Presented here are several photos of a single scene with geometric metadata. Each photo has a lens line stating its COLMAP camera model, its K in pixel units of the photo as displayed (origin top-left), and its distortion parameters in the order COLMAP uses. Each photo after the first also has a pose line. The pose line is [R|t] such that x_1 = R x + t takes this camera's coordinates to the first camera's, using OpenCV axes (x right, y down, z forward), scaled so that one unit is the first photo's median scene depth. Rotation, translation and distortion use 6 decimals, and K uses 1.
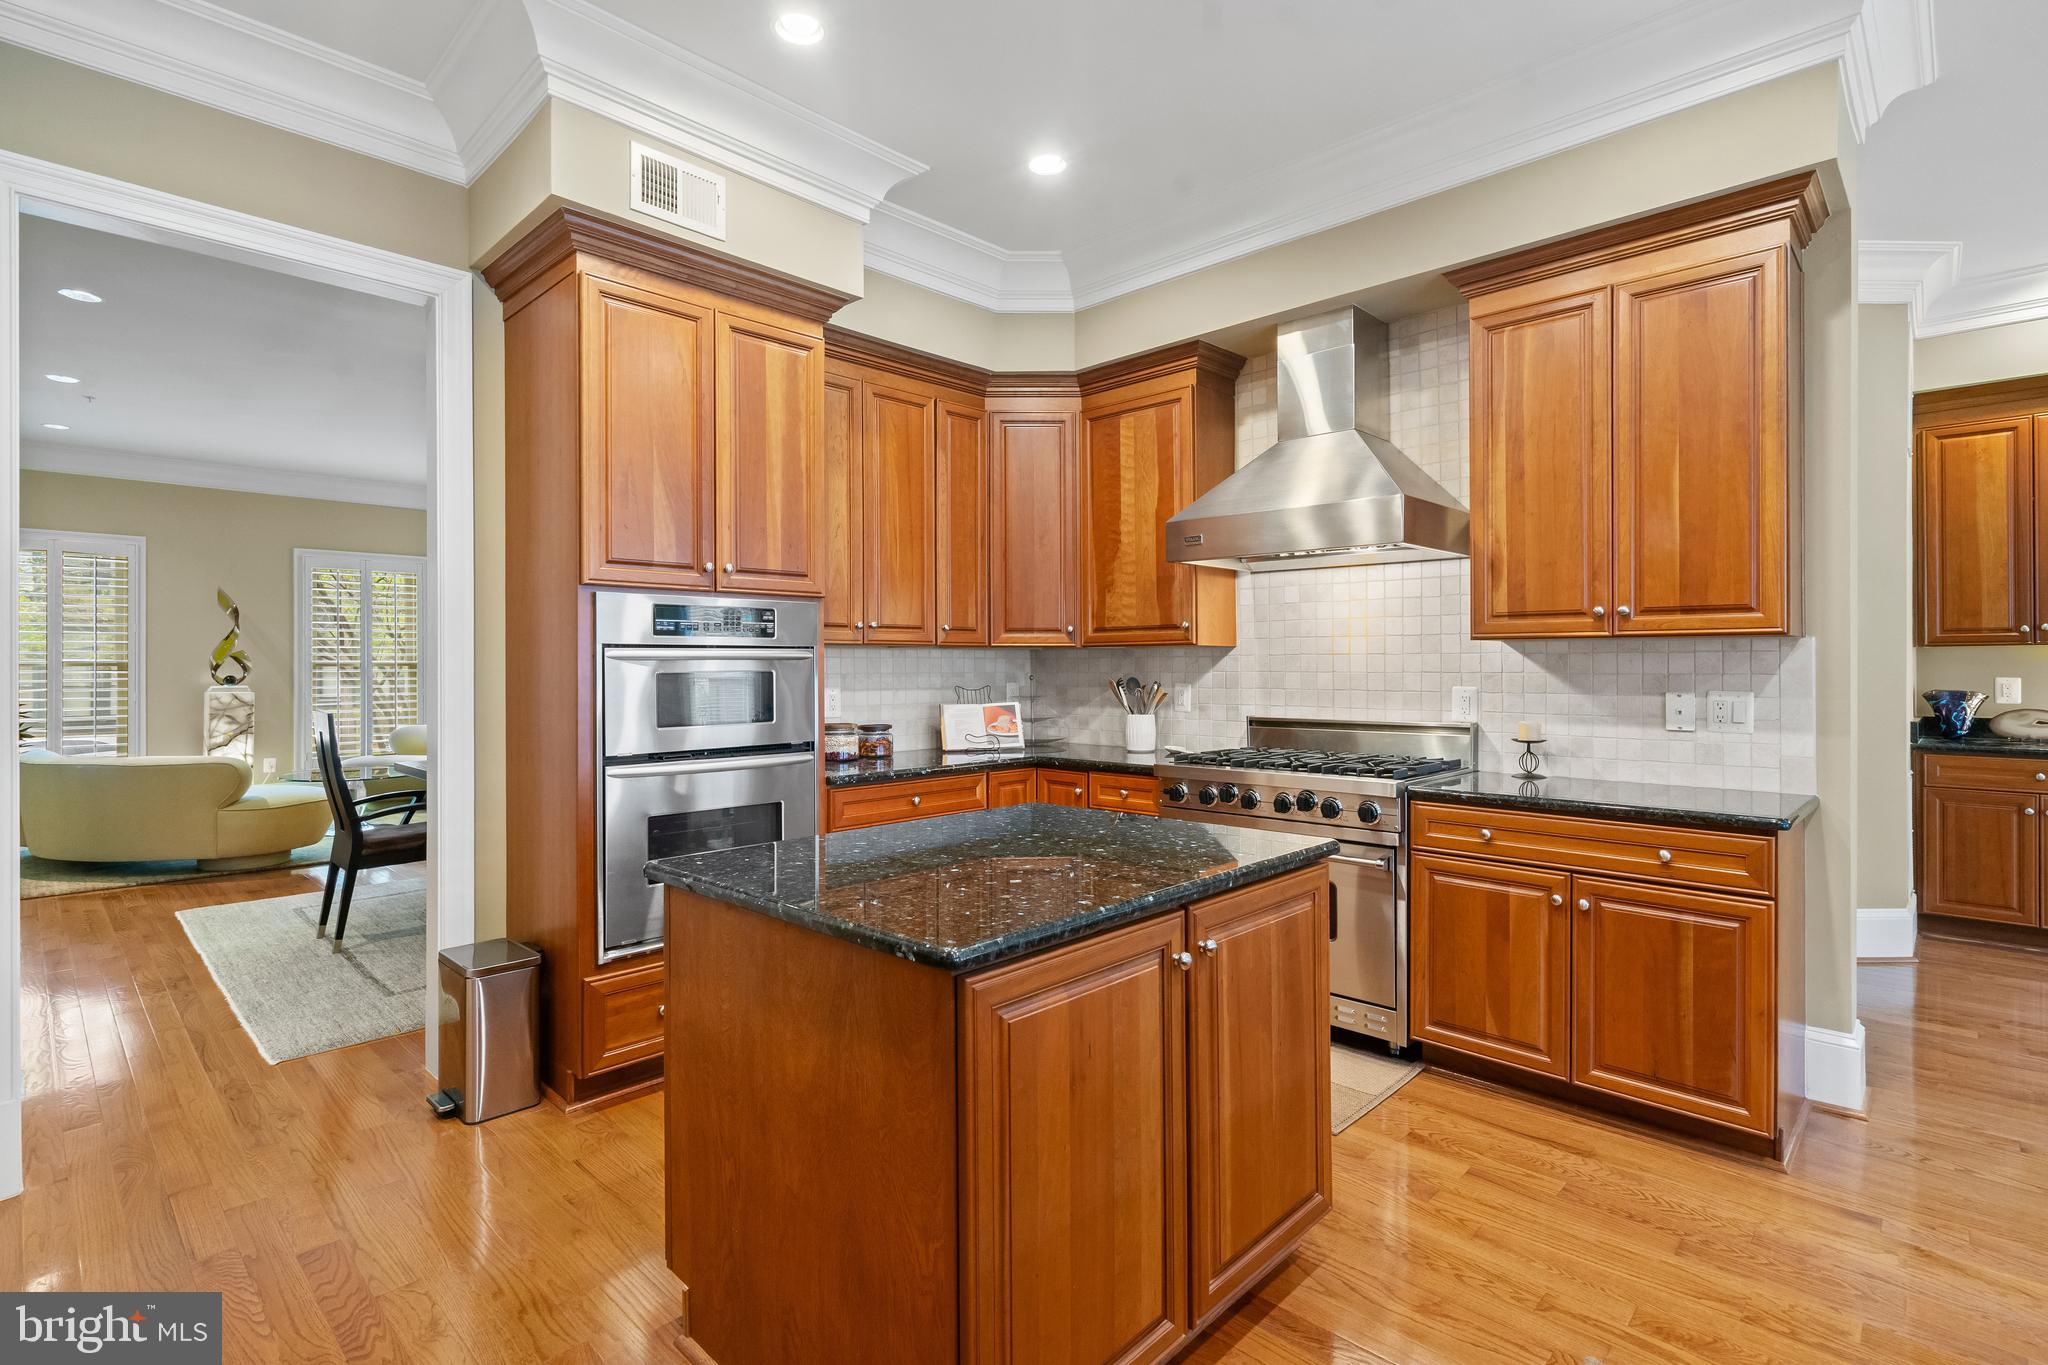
lens RADIAL K [[981.8, 0, 1029.4], [0, 981.8, 658.8], [0, 0, 1]] dist [0.005945, 0.000005]
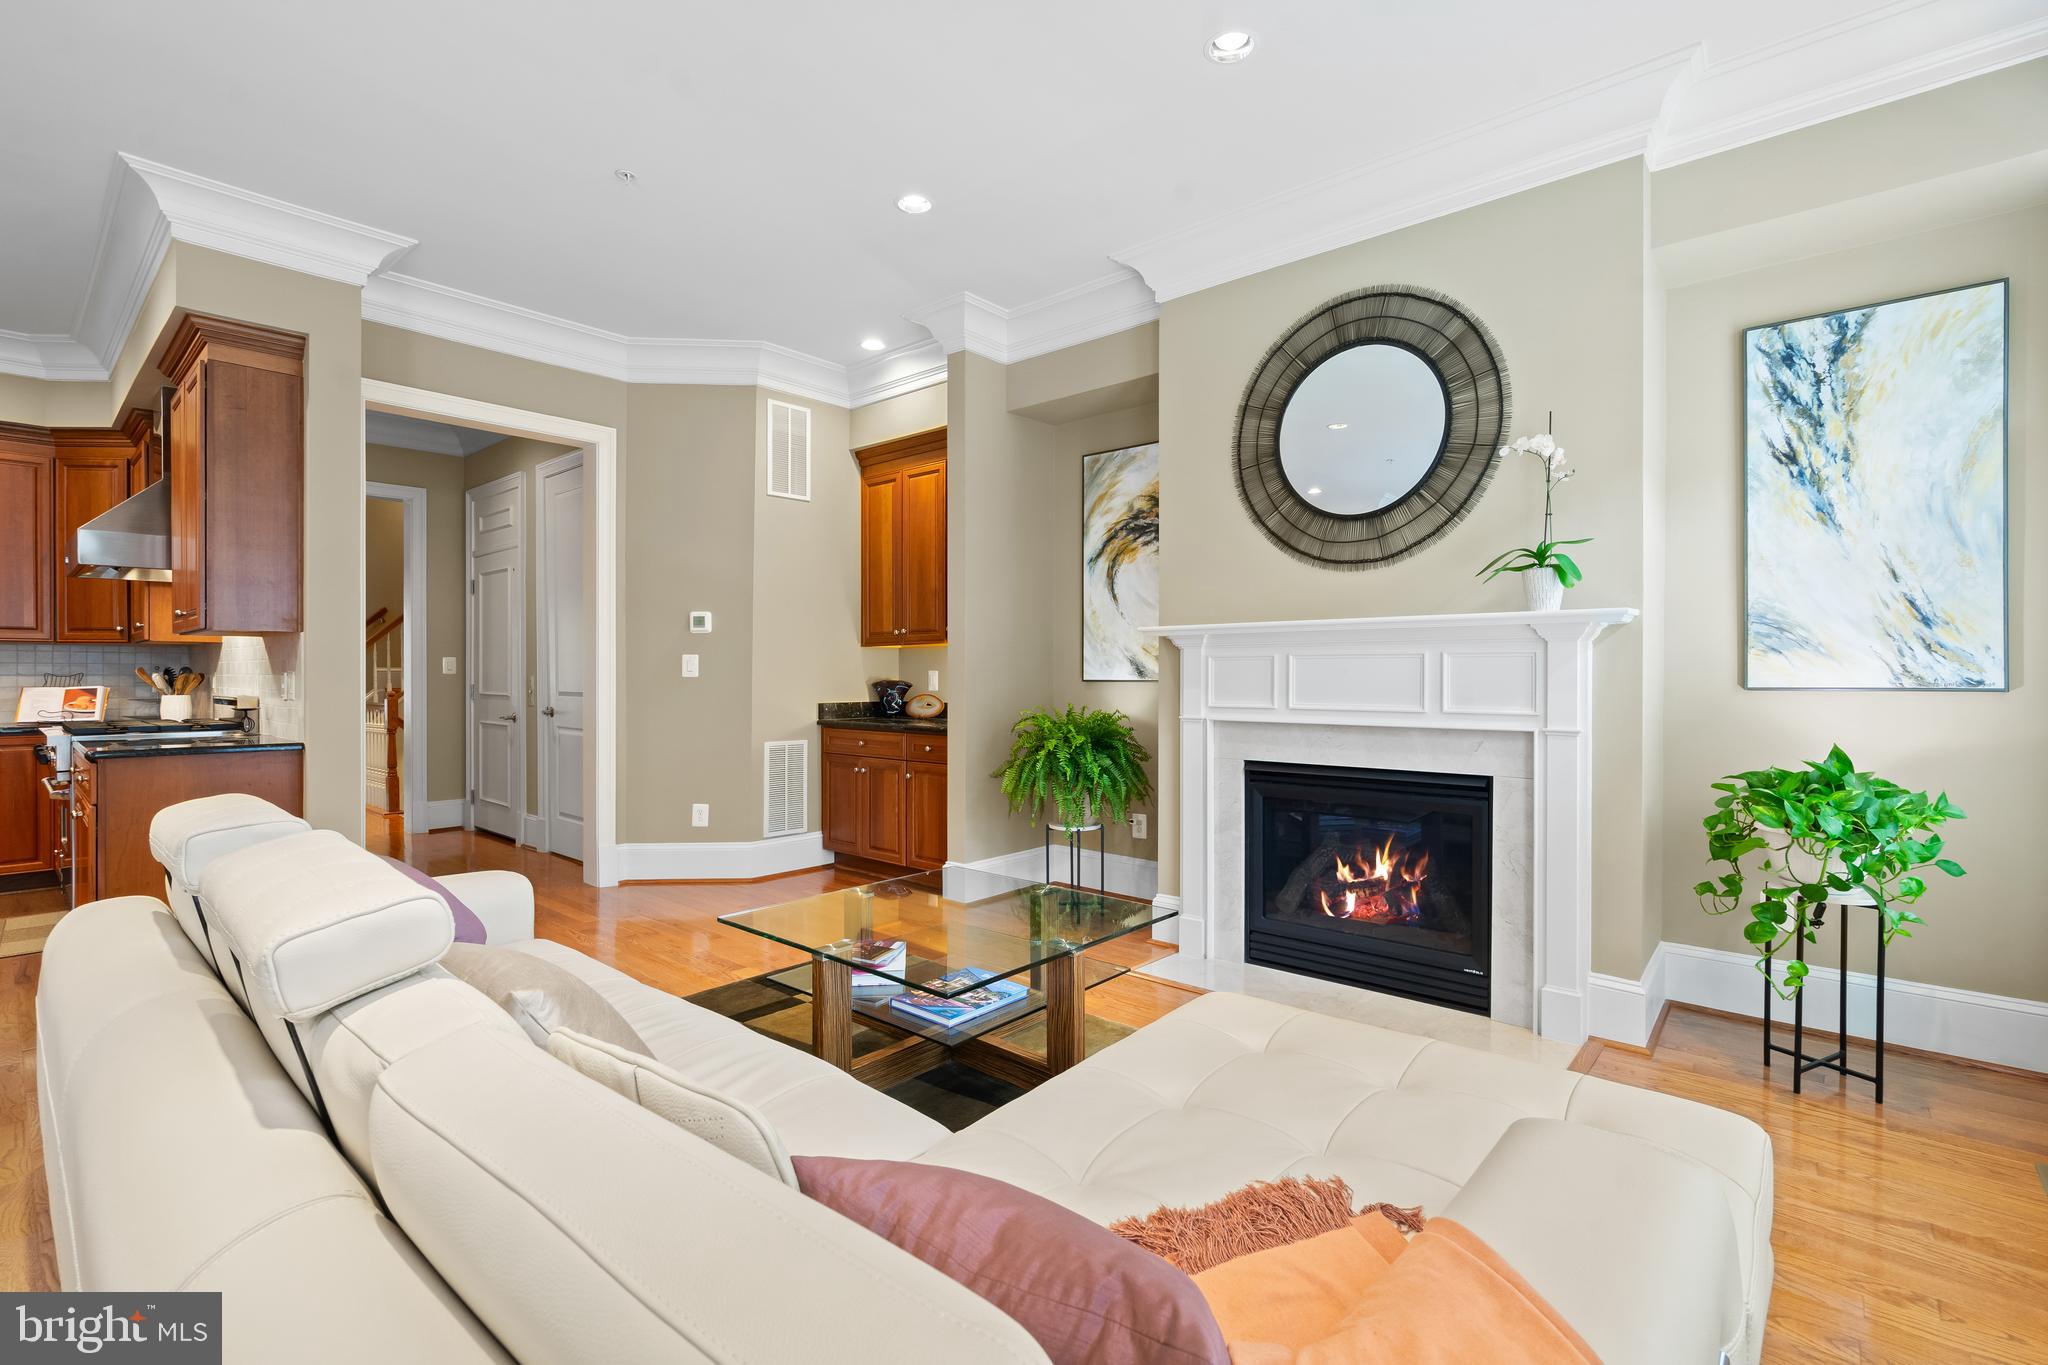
lens RADIAL K [[904.6, 0, 922.3], [0, 904.6, 683.4], [0, 0, 1]] dist [0.000049, -0.000345]
pose [[0.999725, 0.002576, 0.023307, 1.035348], [-0.002832, 0.999936, 0.010939, 0.024840], [-0.023278, -0.011002, 0.999668, -0.201002]]
